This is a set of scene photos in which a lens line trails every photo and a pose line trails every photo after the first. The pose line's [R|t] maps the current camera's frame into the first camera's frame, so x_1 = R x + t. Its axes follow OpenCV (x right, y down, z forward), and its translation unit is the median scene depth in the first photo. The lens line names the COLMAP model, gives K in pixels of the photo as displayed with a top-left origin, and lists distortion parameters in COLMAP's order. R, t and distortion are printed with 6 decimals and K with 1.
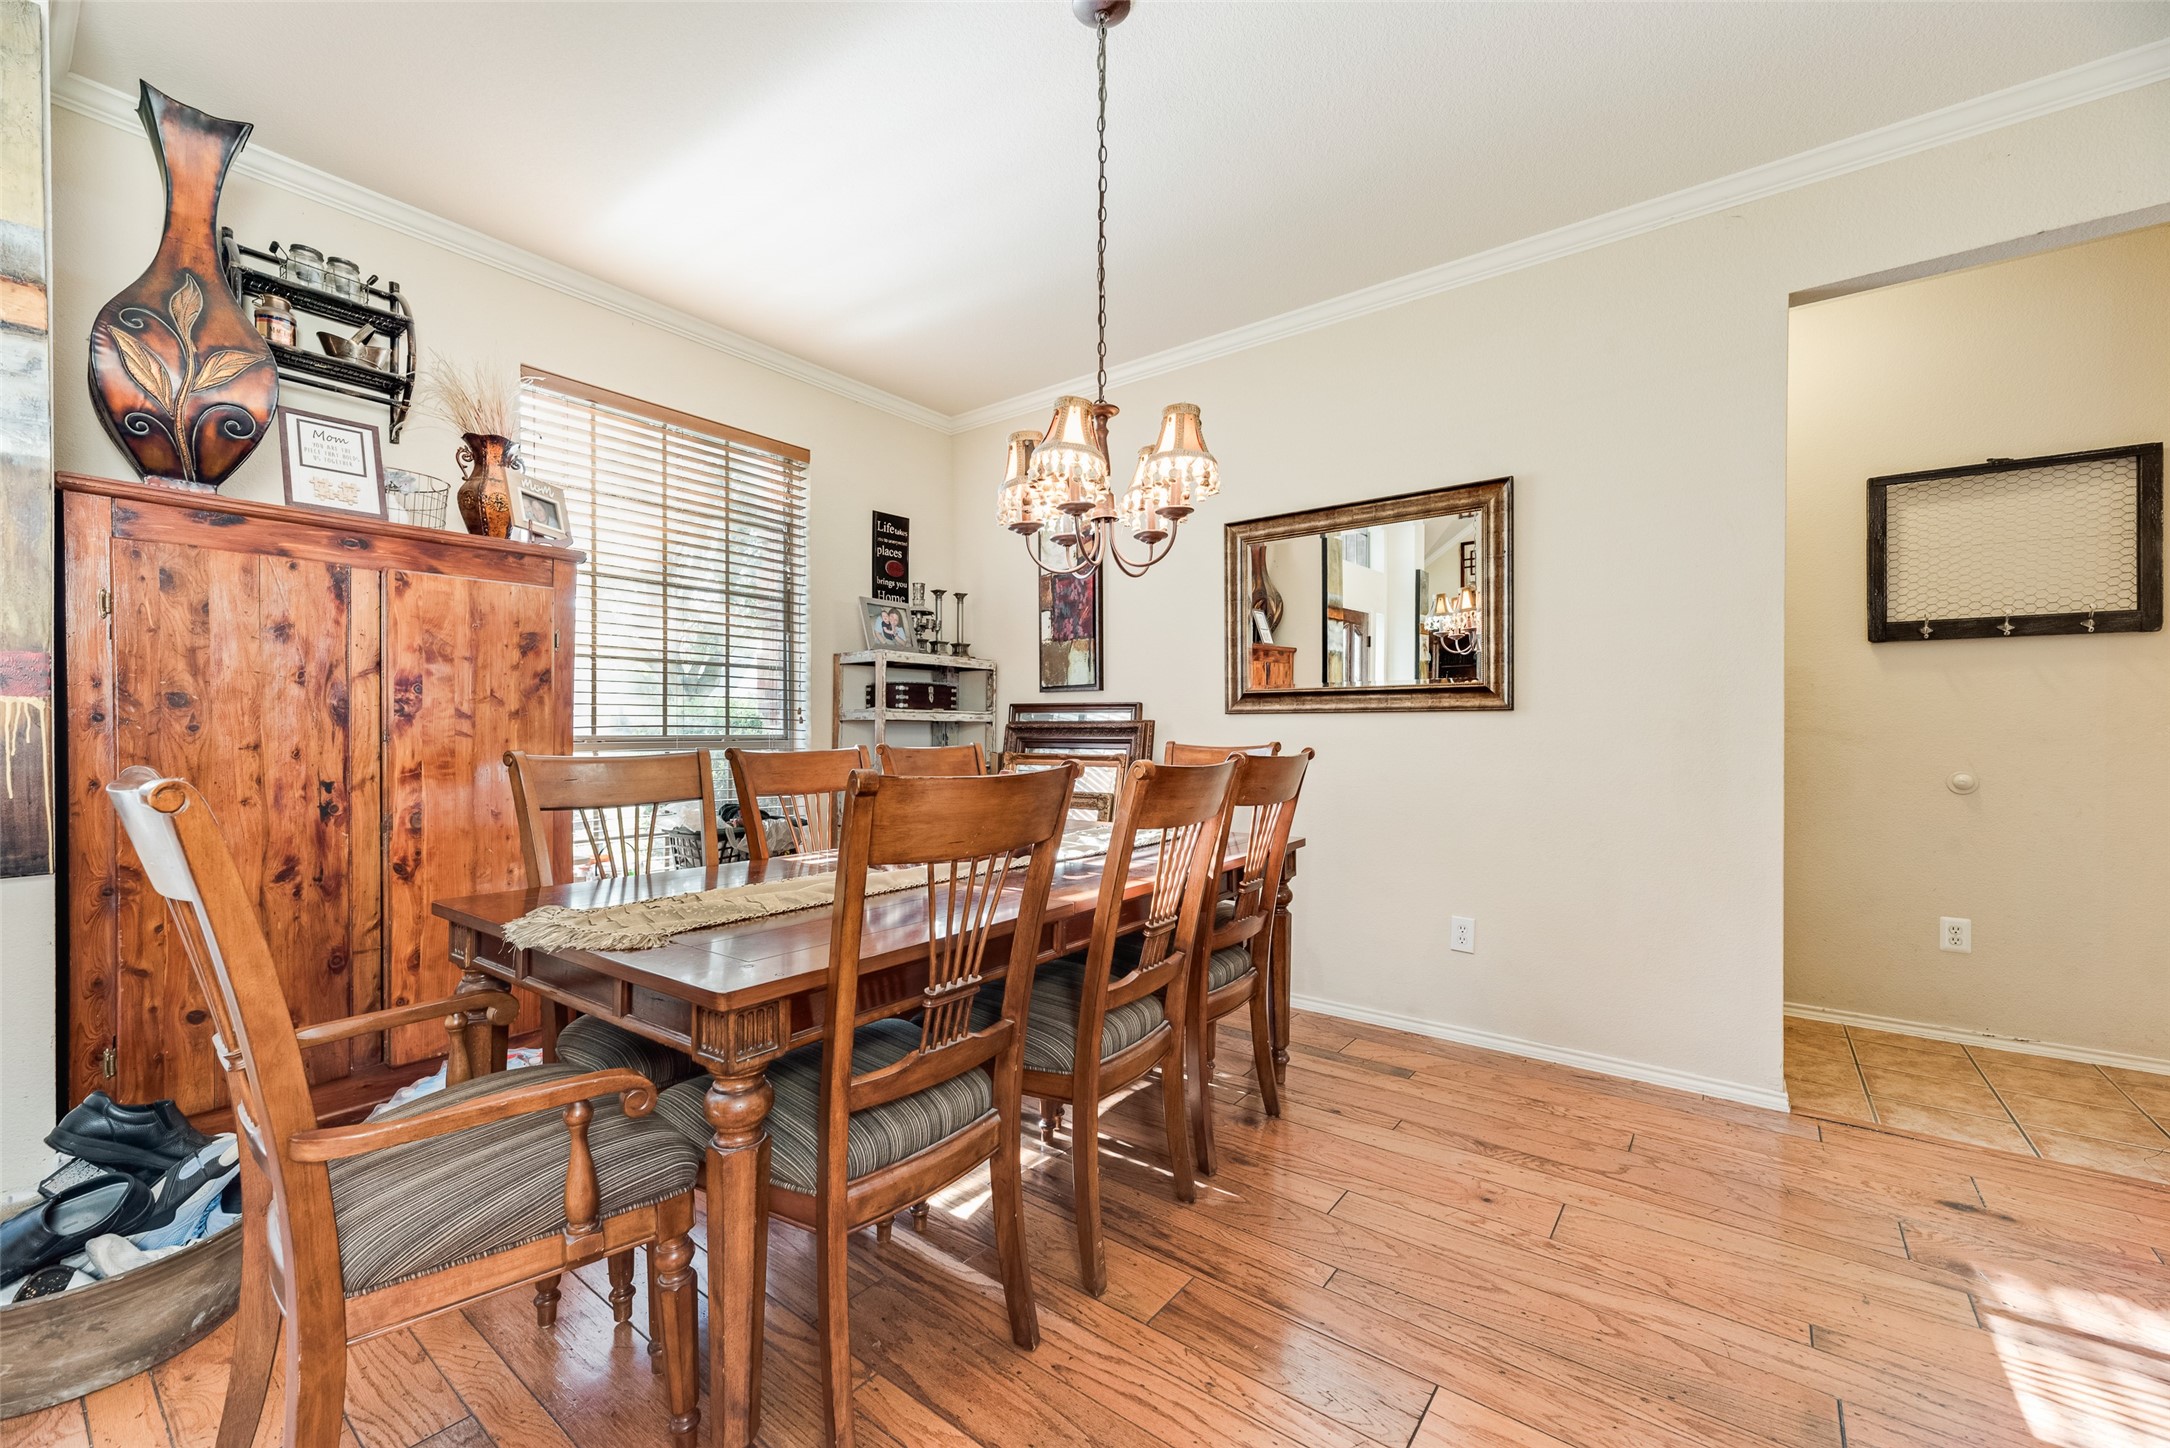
lens RADIAL K [[873.5, 0, 1082.7], [0, 873.5, 733.2], [0, 0, 1]] dist [0.002082, -0.000286]
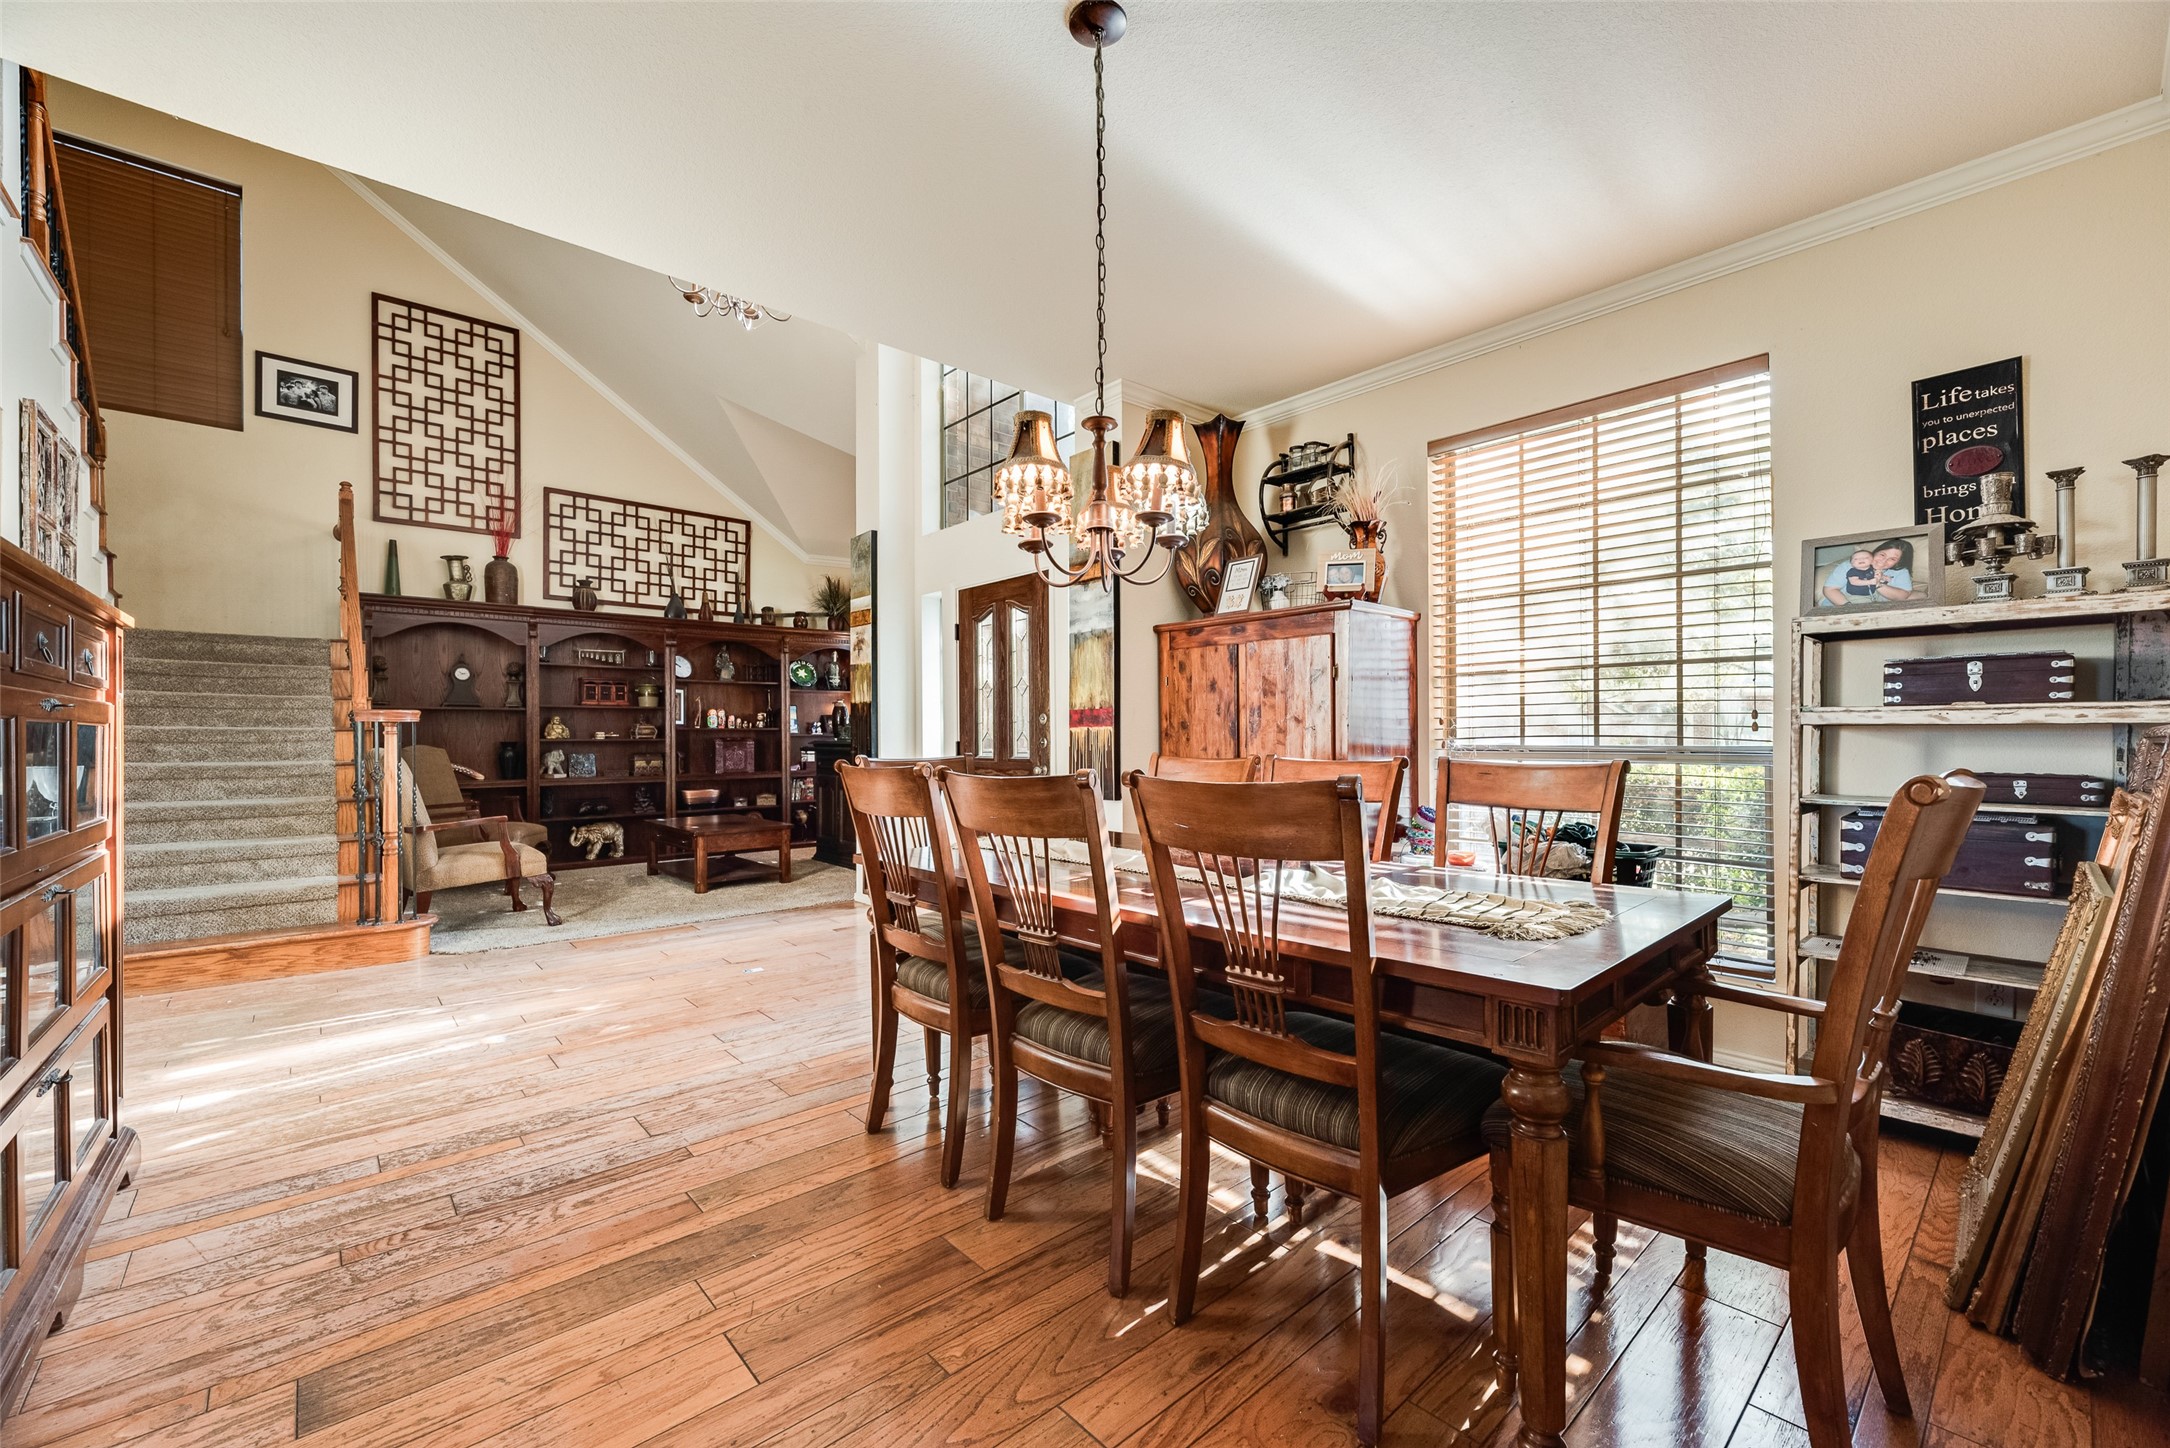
lens RADIAL K [[873.5, 0, 1085.8], [0, 873.5, 733.0], [0, 0, 1]] dist [0.002082, -0.000286]
pose [[-0.174100, -0.006712, -0.984705, 0.539587], [-0.000861, 0.999977, -0.006664, -0.004460], [0.984728, -0.000313, -0.174102, 0.619462]]
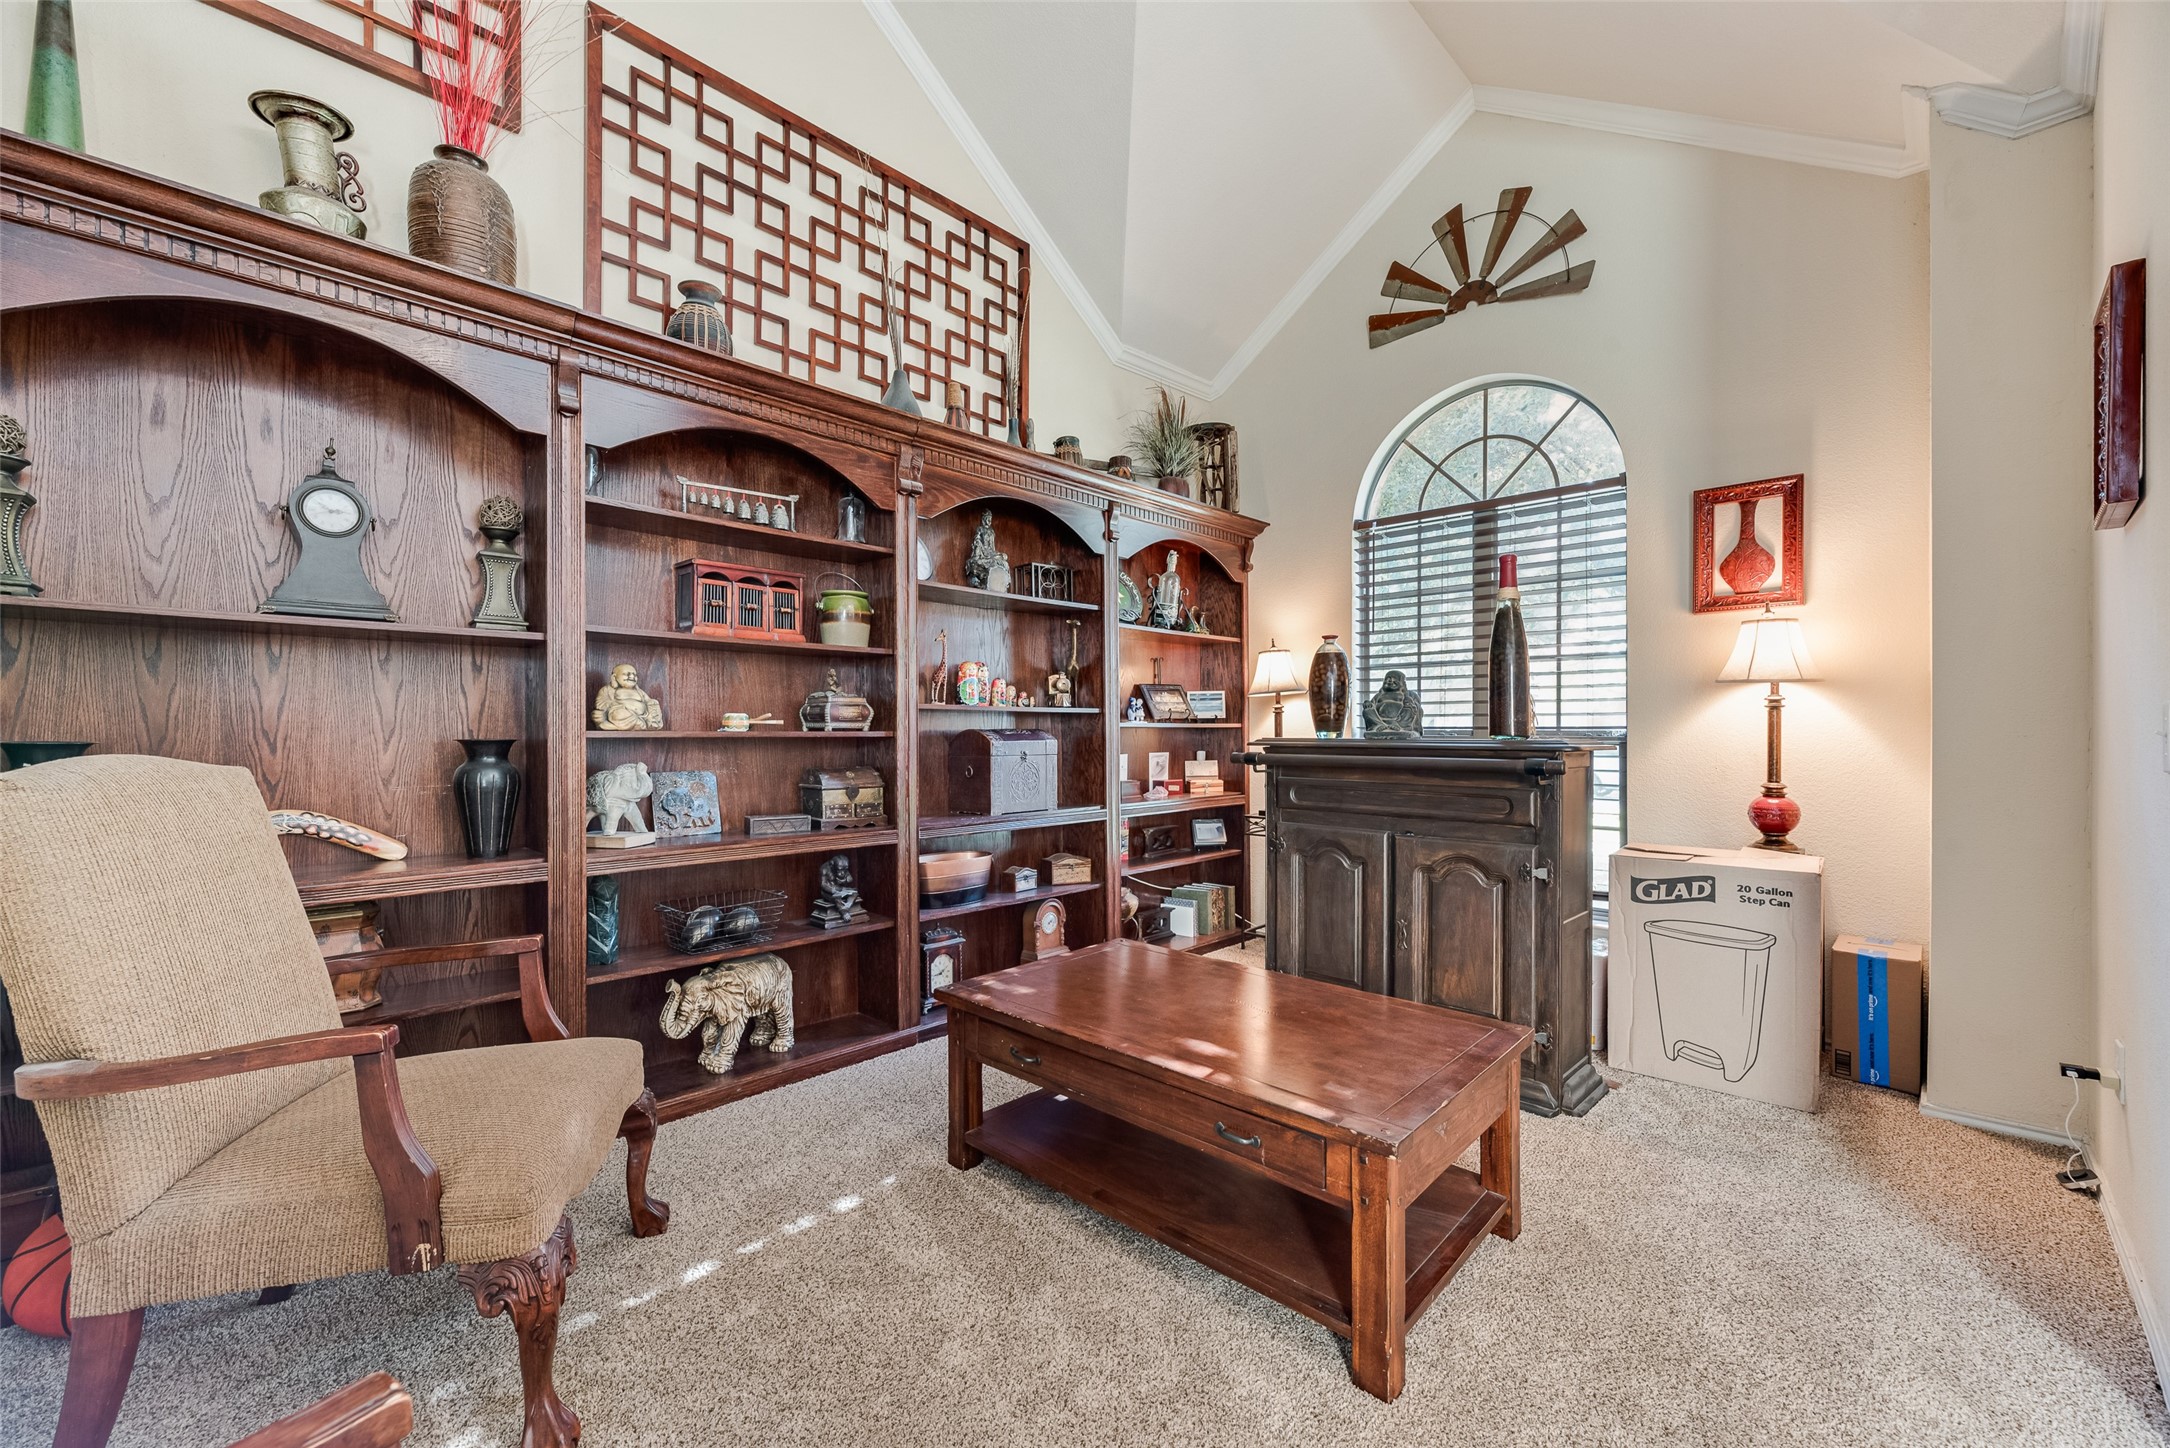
lens RADIAL K [[873.5, 0, 1083.0], [0, 873.5, 731.8], [0, 0, 1]] dist [0.002082, -0.000286]
pose [[-0.110612, -0.004705, -0.993853, 0.340747], [-0.005158, 0.999978, -0.004160, -0.003896], [0.993850, 0.004666, -0.110634, 0.422103]]
